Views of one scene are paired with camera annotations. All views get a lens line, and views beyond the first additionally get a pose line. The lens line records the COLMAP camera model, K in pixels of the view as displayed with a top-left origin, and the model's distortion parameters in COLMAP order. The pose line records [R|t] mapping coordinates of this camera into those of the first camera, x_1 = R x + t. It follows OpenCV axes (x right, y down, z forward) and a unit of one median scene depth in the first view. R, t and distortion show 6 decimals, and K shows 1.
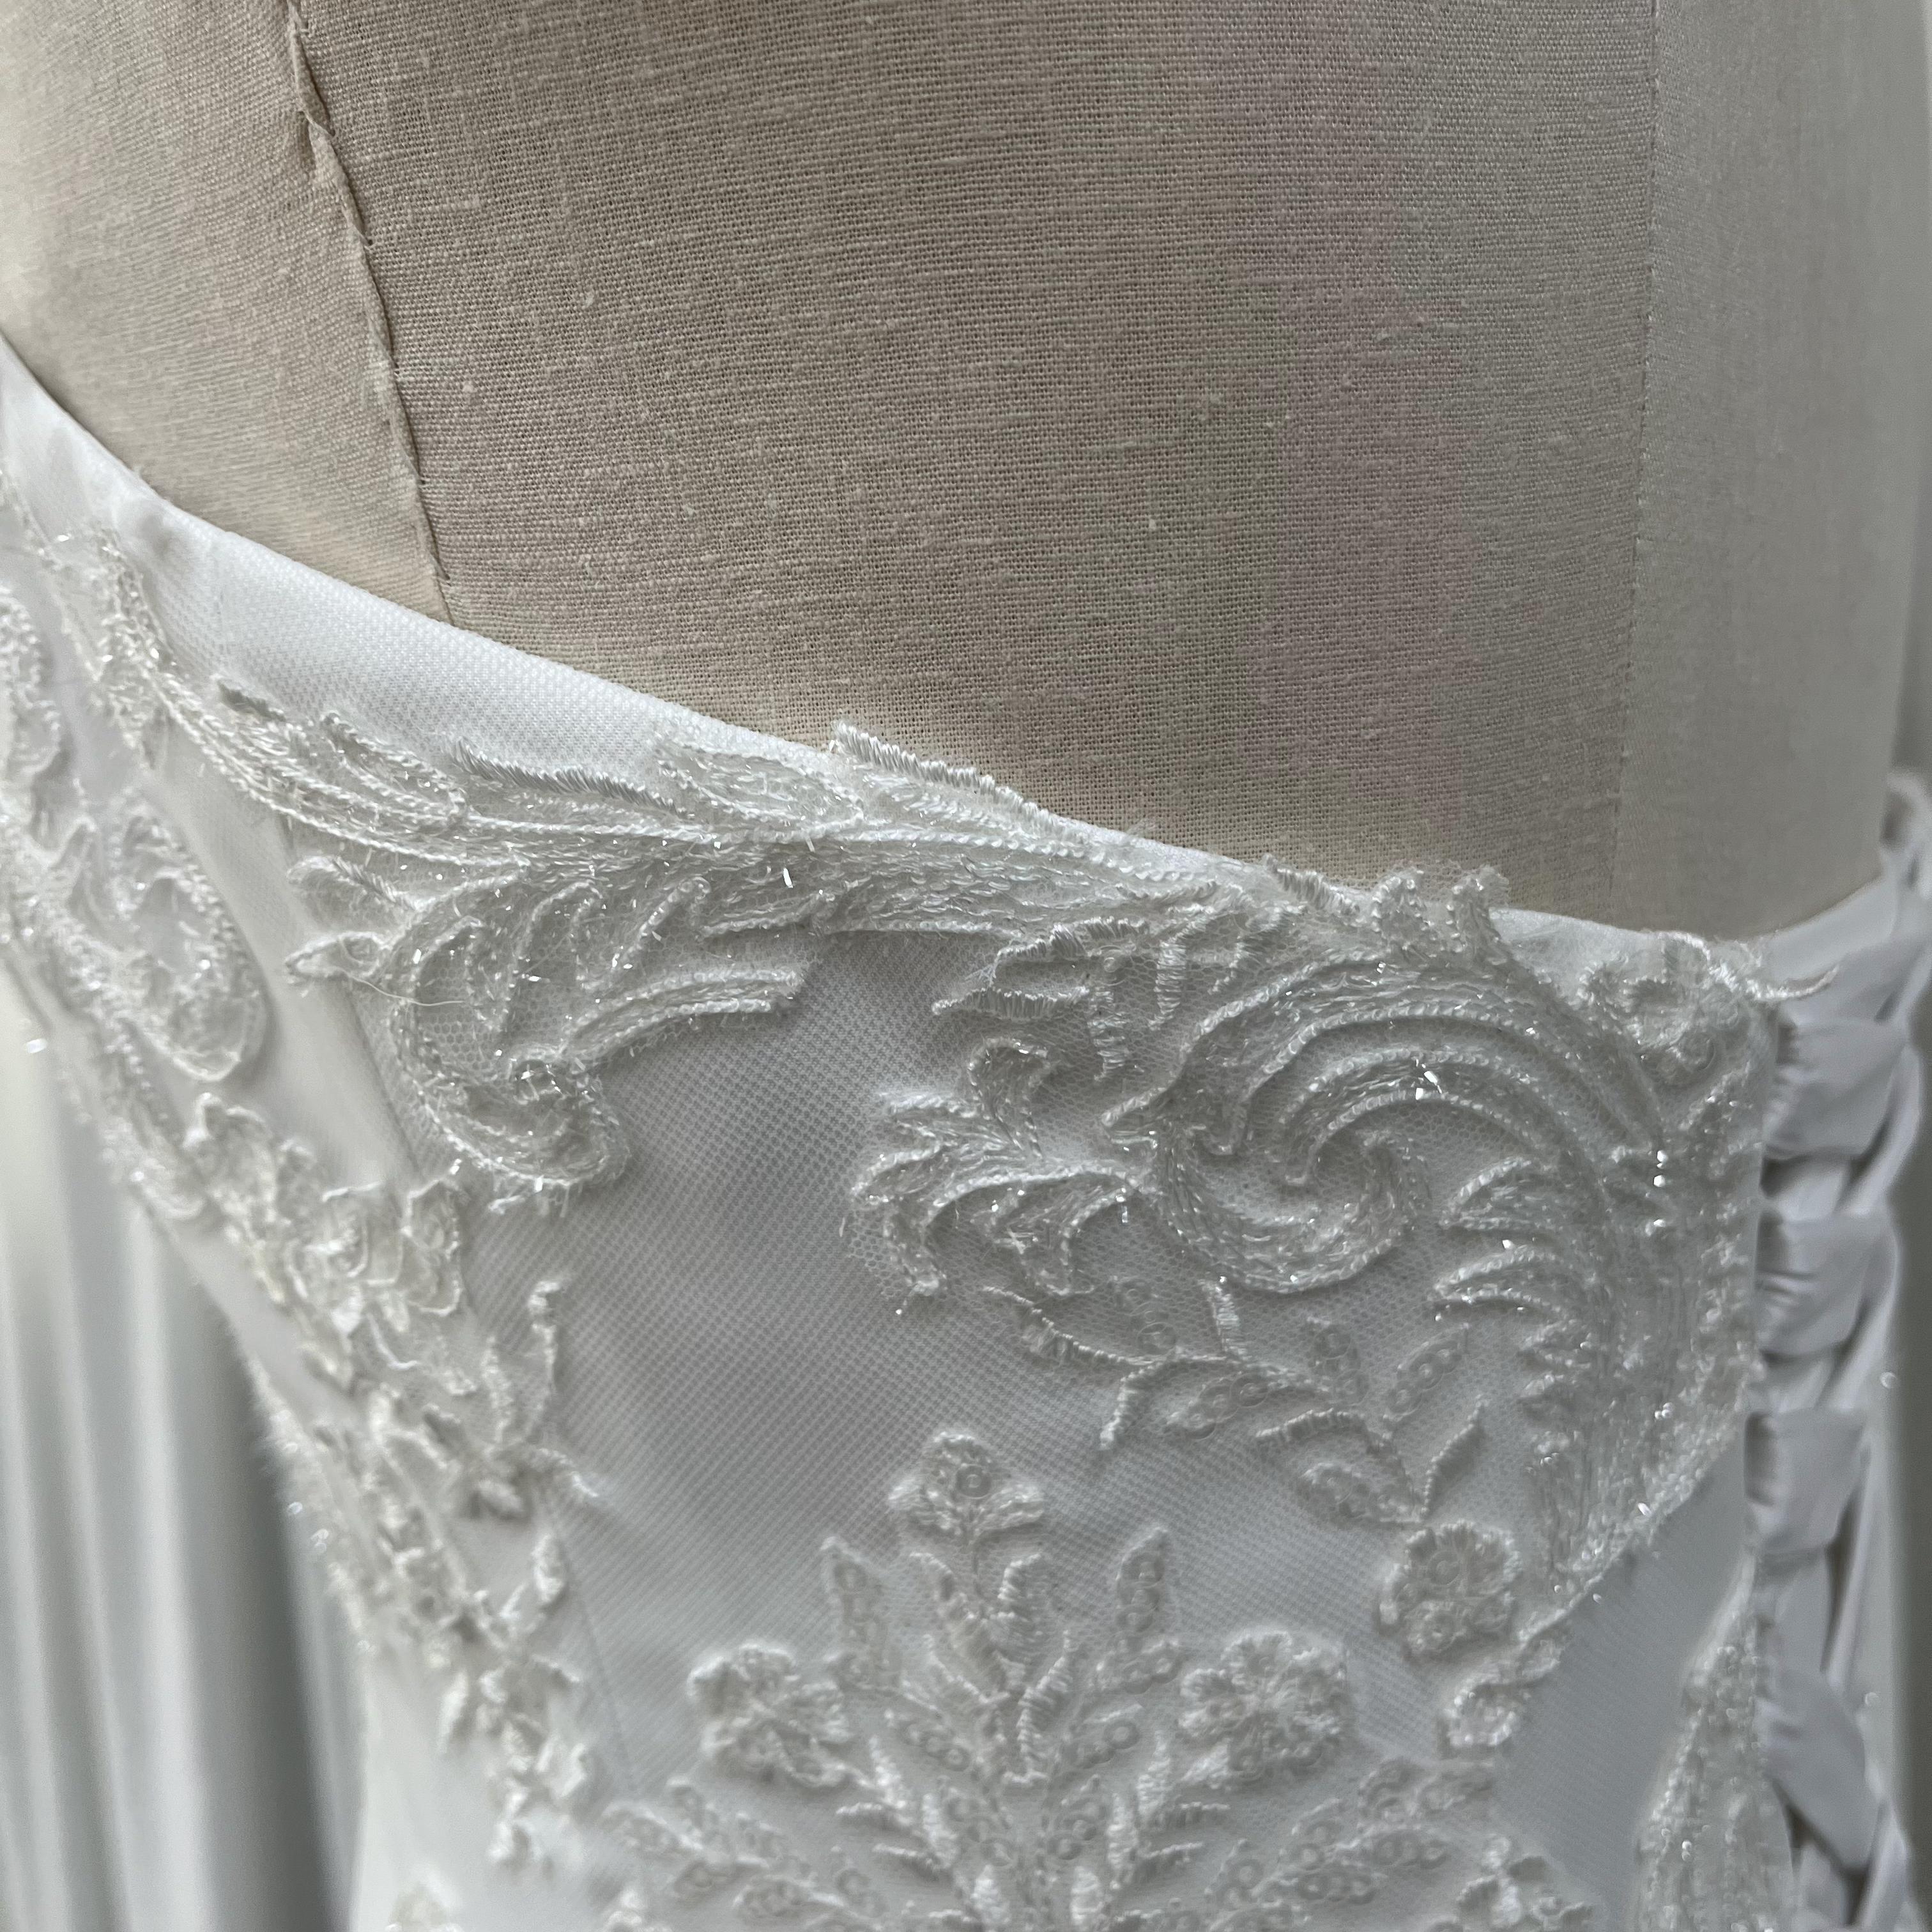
lens RADIAL K [[1922.1, 0, 982.1], [0, 1922.1, 955.9], [0, 0, 1]] dist [0.065215, -0.061664]
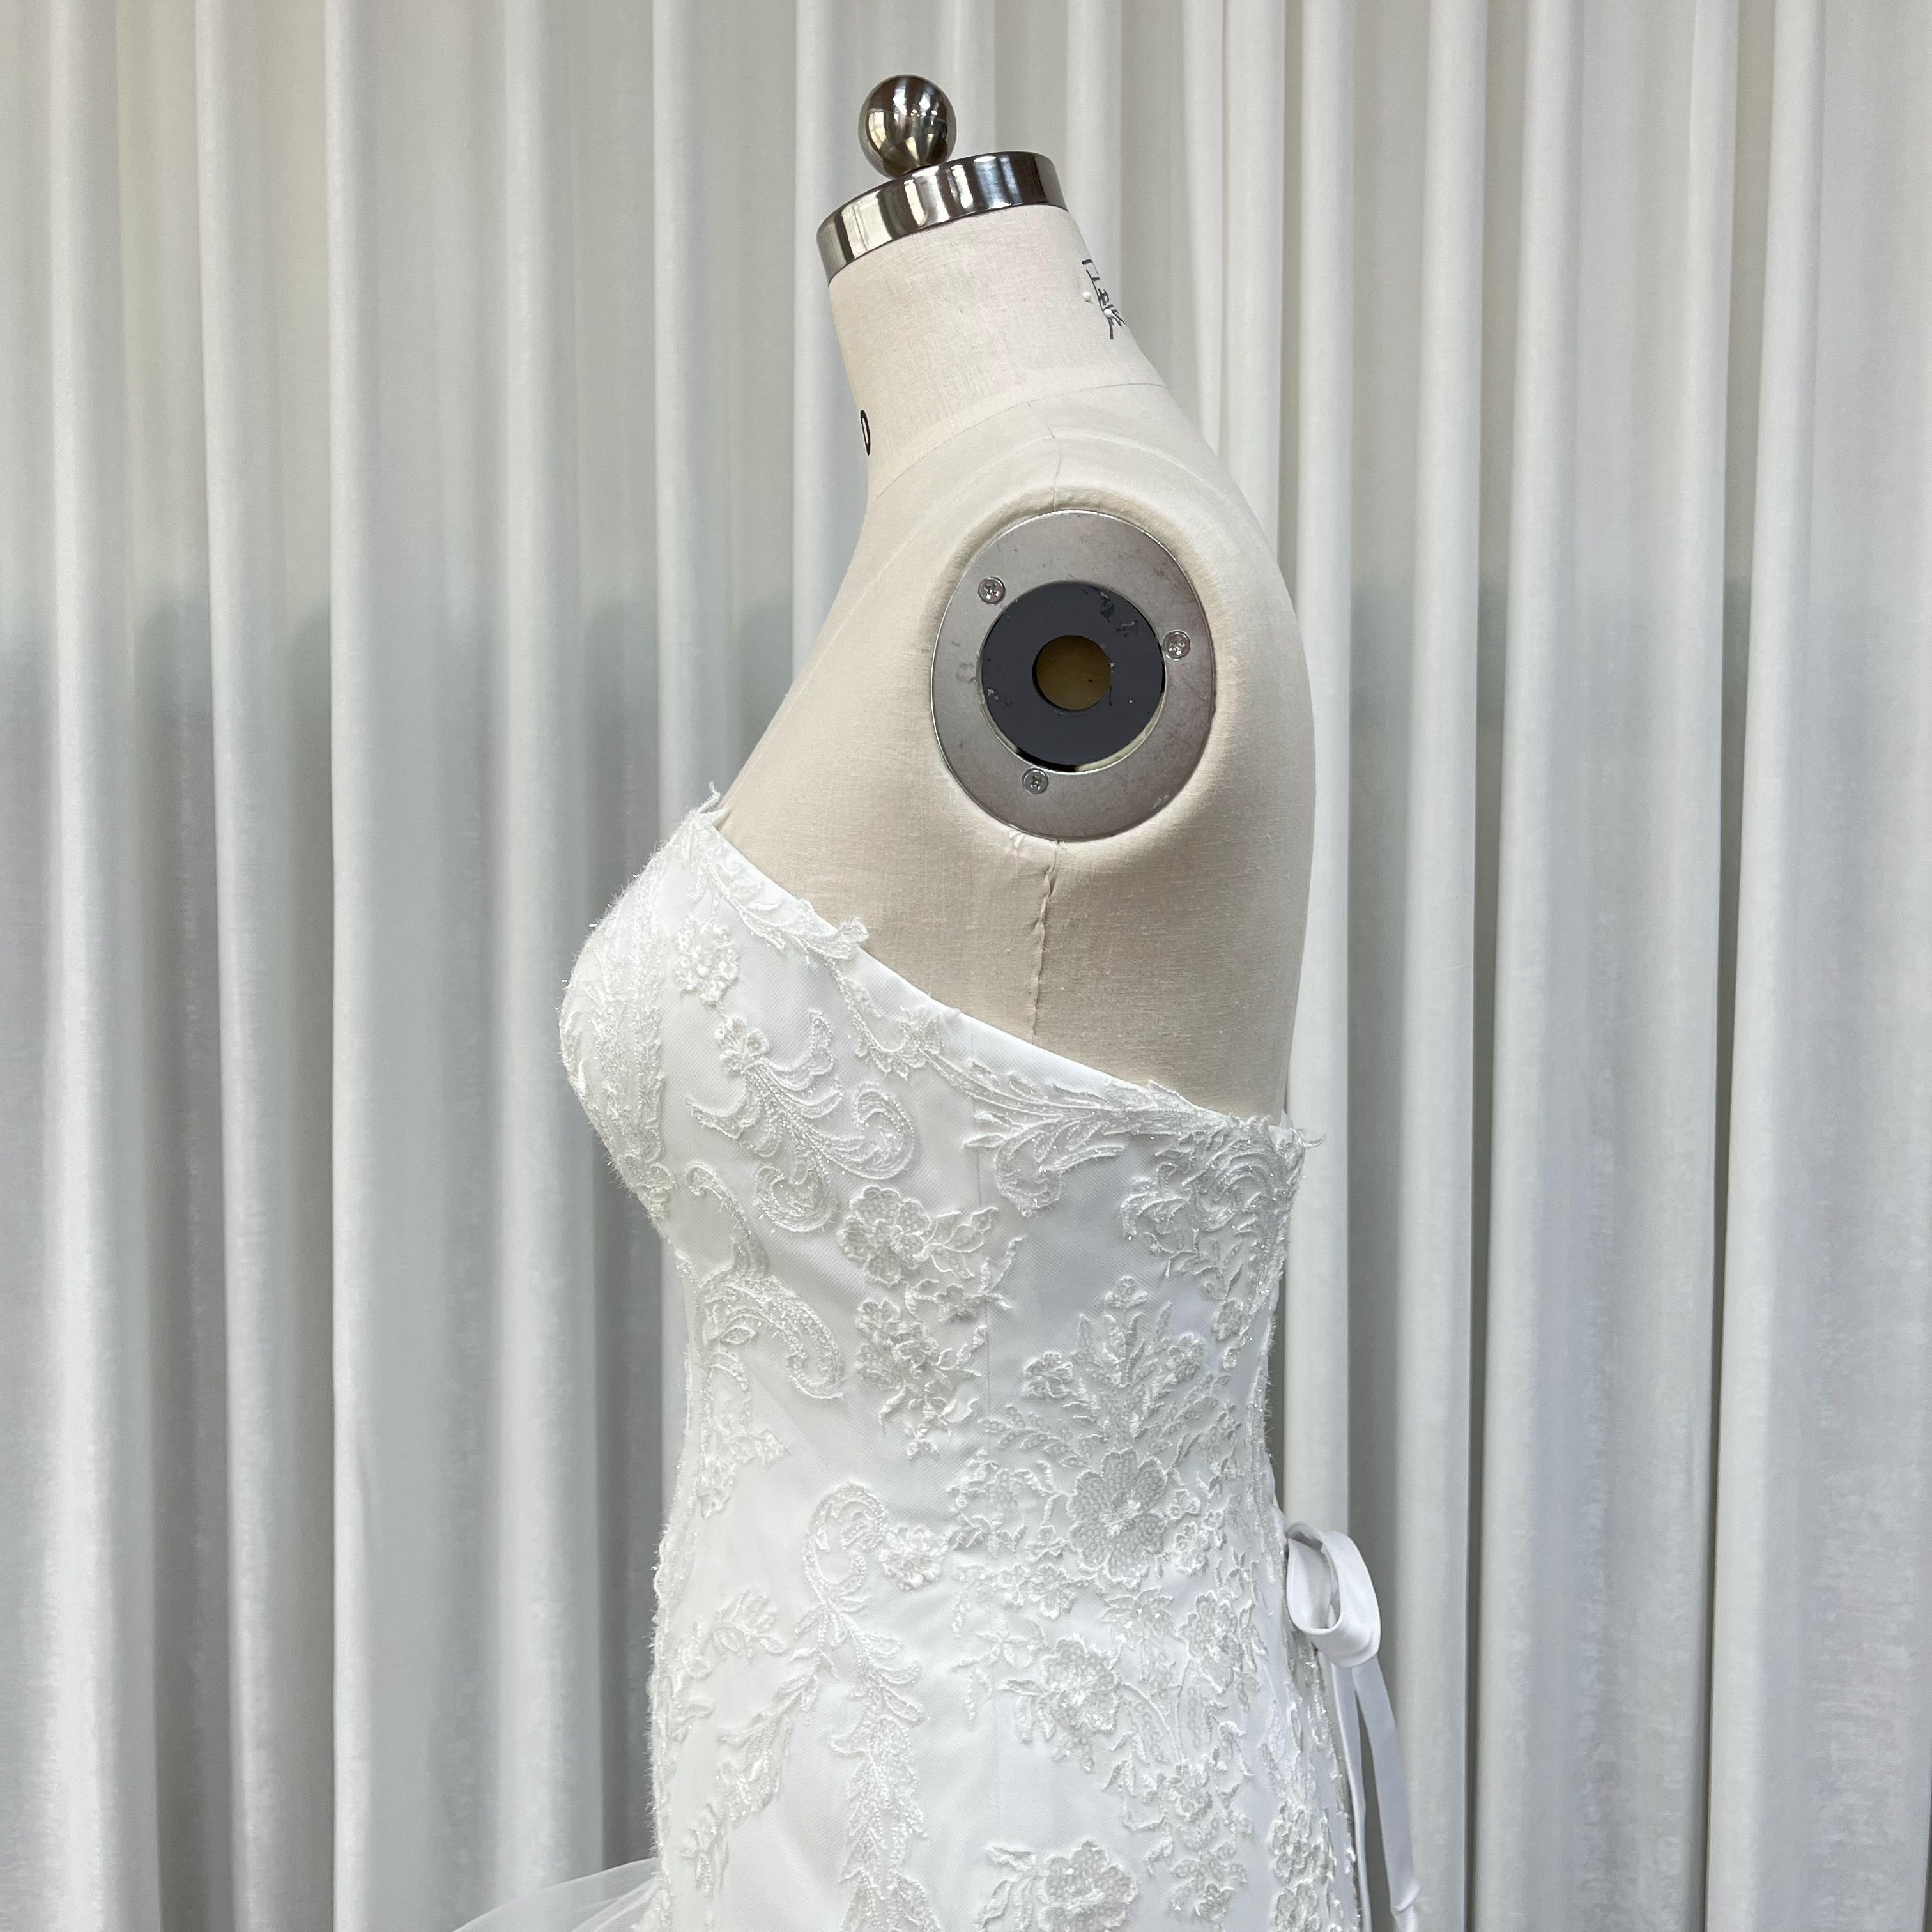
lens RADIAL K [[1891.8, 0, 966.0], [0, 1891.8, 966.0], [0, 0, 1]] dist [0.073157, -0.076789]
pose [[0.864417, 0.031793, 0.501769, -2.053096], [-0.010034, 0.998891, -0.046004, -0.153549], [-0.502675, 0.034732, 0.863778, -1.865638]]
